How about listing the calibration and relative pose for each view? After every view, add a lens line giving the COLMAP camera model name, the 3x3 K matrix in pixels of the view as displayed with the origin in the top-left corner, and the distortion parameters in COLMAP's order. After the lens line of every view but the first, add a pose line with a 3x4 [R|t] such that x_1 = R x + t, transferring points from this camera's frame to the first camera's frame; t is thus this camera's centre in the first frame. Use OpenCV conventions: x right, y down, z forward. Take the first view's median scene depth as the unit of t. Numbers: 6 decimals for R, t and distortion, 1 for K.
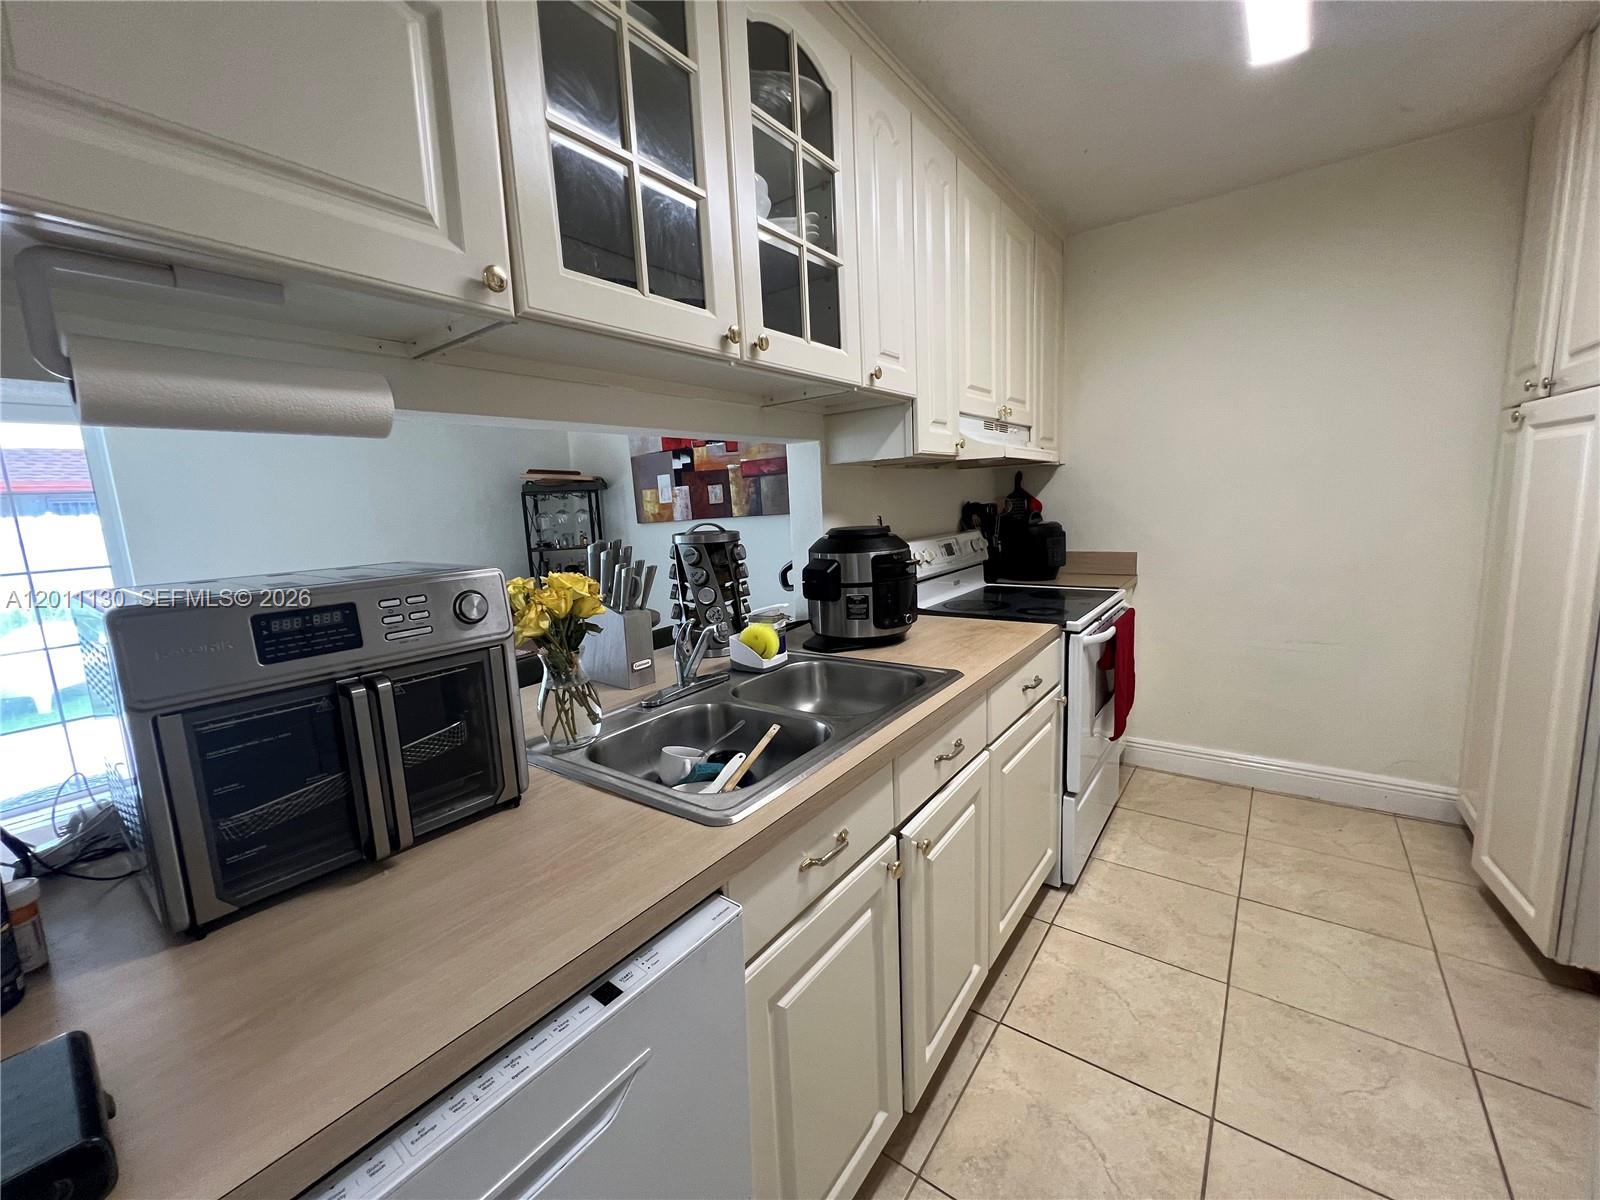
lens RADIAL K [[643.7, 0, 794.2], [0, 643.7, 597.6], [0, 0, 1]] dist [0.000814, 0.000058]
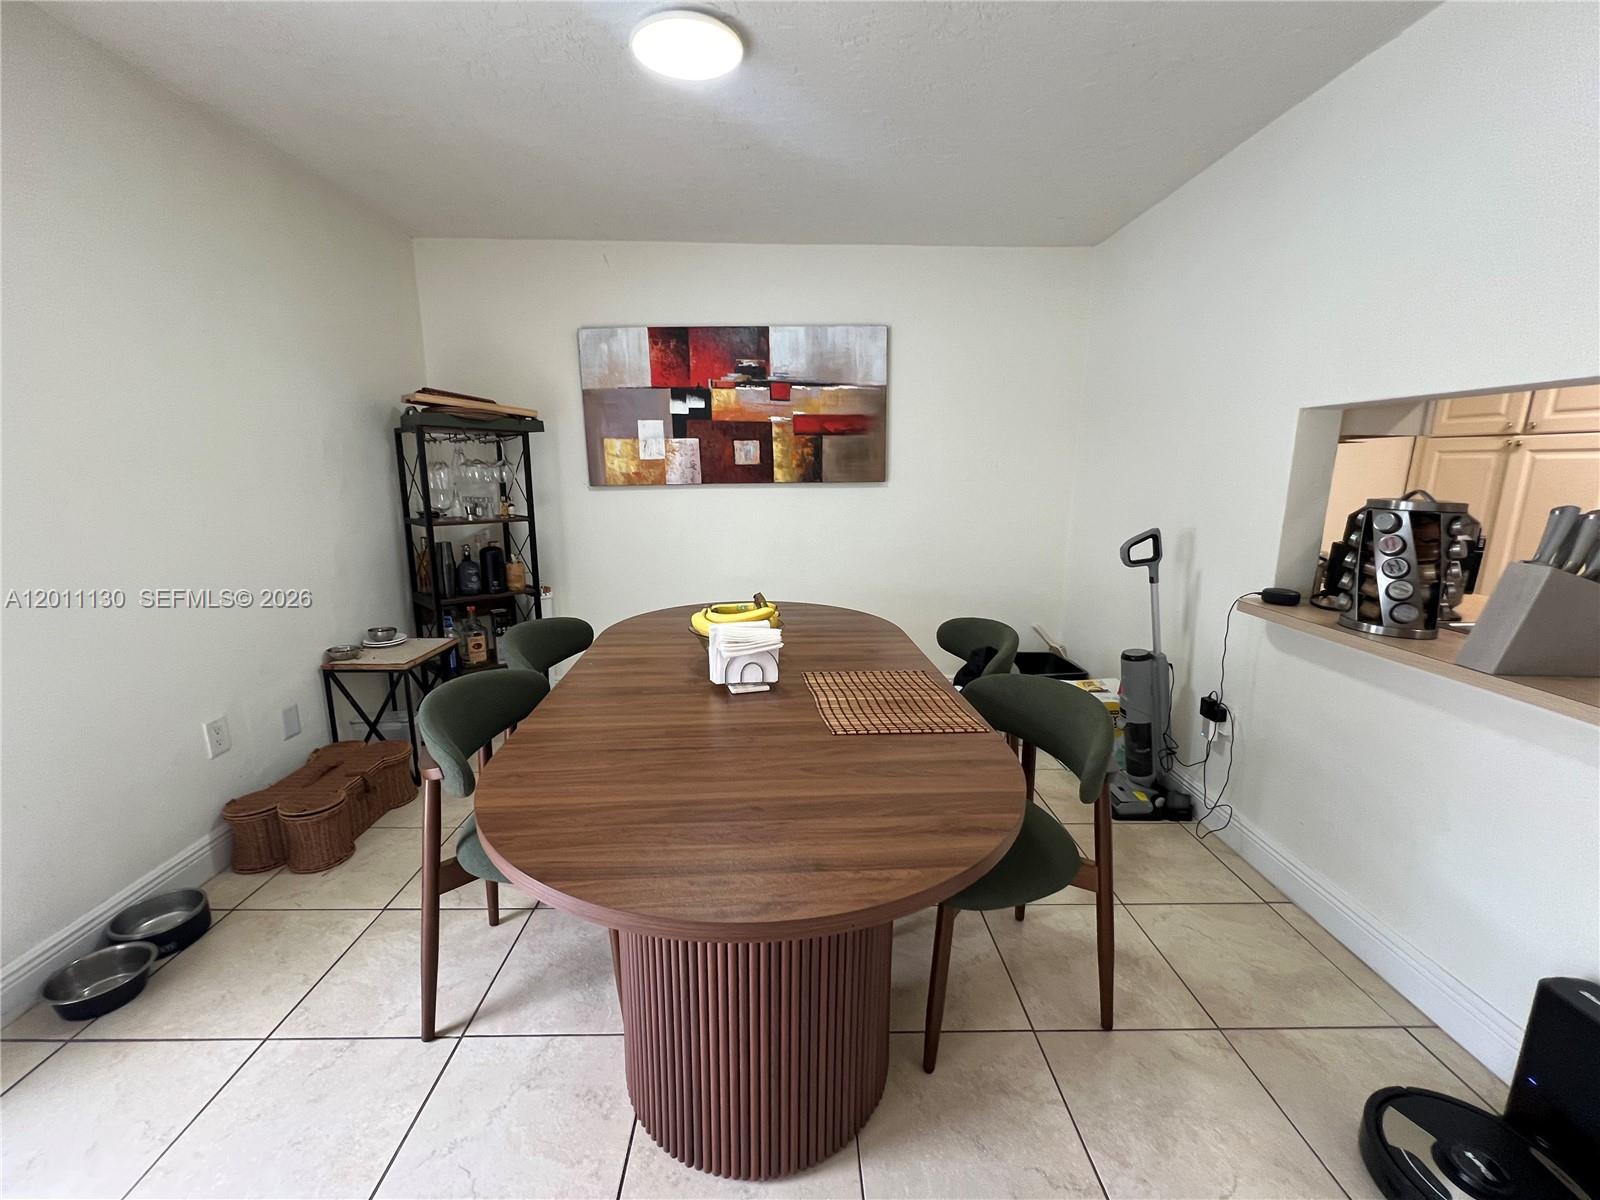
lens RADIAL K [[641.4, 0, 798.1], [0, 641.4, 597.1], [0, 0, 1]] dist [-0.001122, 0.001613]
pose [[0.783973, -0.065622, 0.617316, -0.943992], [0.044272, 0.997775, 0.049842, -0.035797], [-0.619214, -0.011745, 0.785135, 0.578412]]
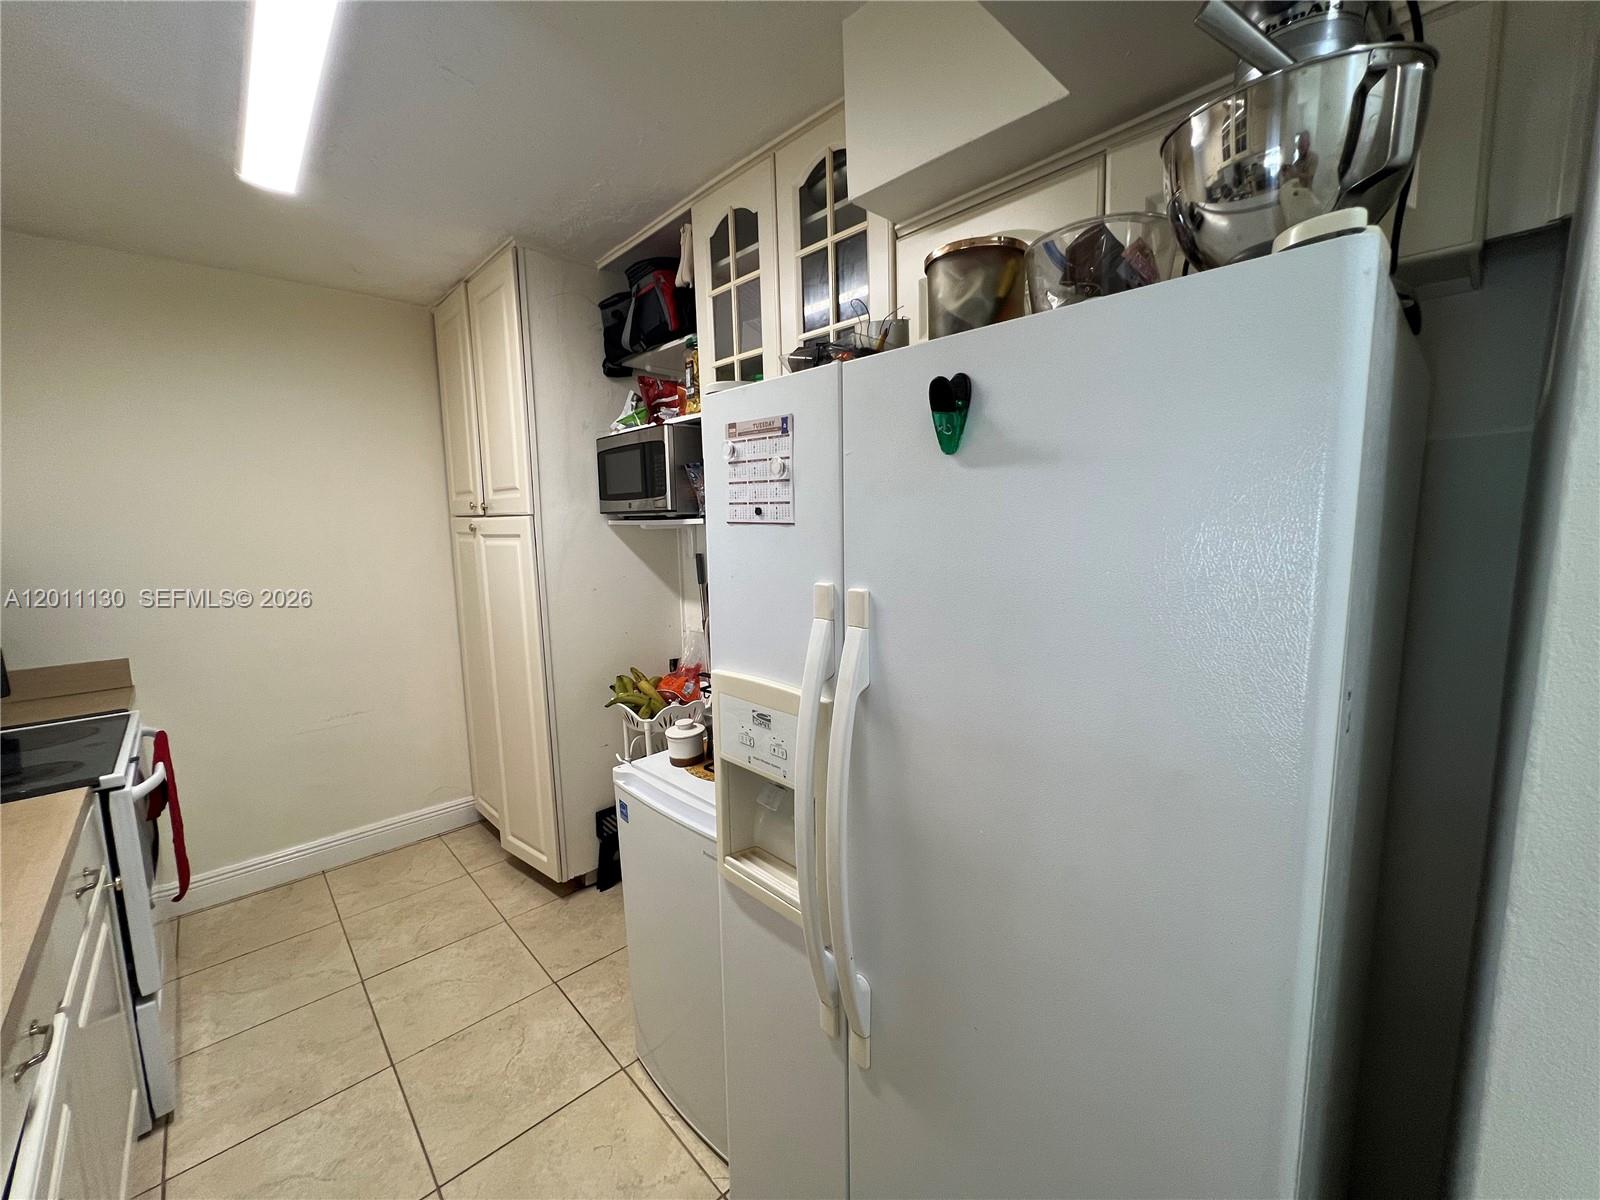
lens RADIAL K [[643.7, 0, 794.3], [0, 643.7, 599.0], [0, 0, 1]] dist [0.000814, 0.000058]
pose [[0.178596, -0.078550, 0.980782, -0.110030], [0.159762, 0.985895, 0.049867, -0.057185], [-0.970865, 0.147786, 0.188627, 0.042945]]
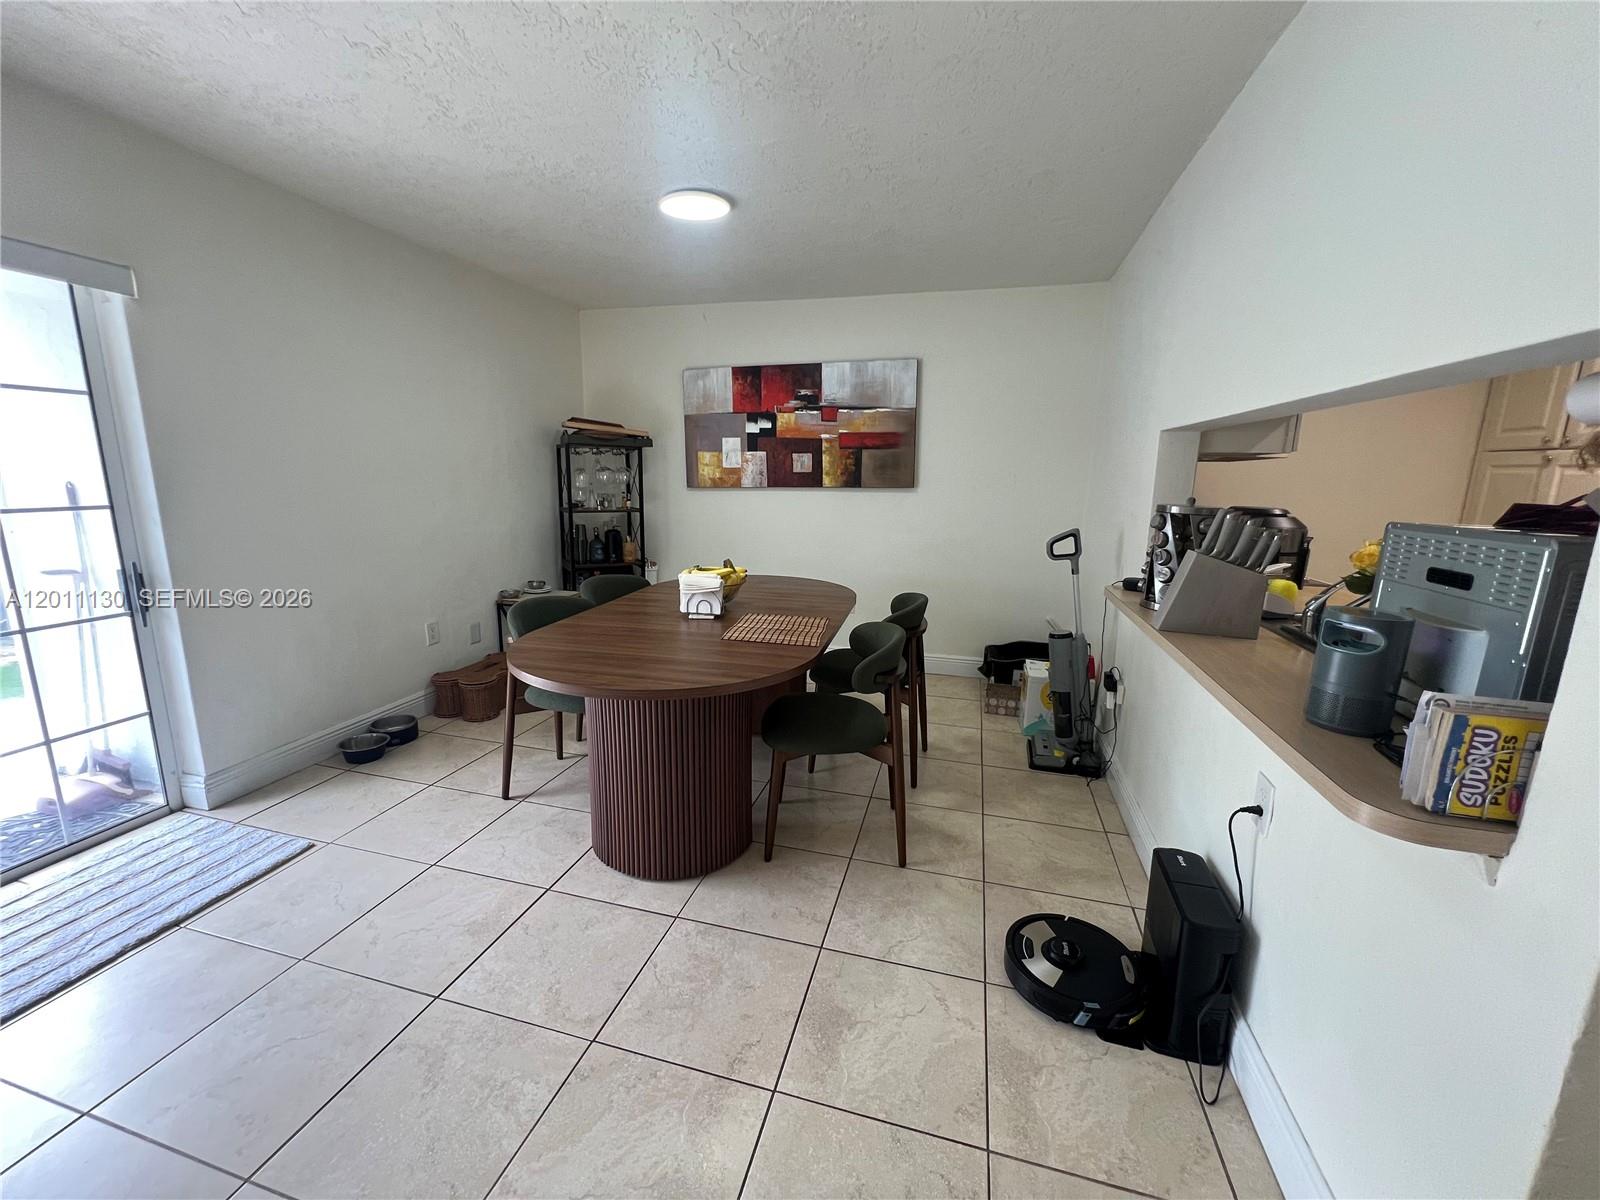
lens RADIAL K [[641.4, 0, 800.1], [0, 641.4, 597.3], [0, 0, 1]] dist [-0.001122, 0.001613]
pose [[0.925666, -0.003359, 0.378328, -0.827758], [-0.010103, 0.999385, 0.033592, 0.019493], [-0.378208, -0.034917, 0.925062, 0.145512]]
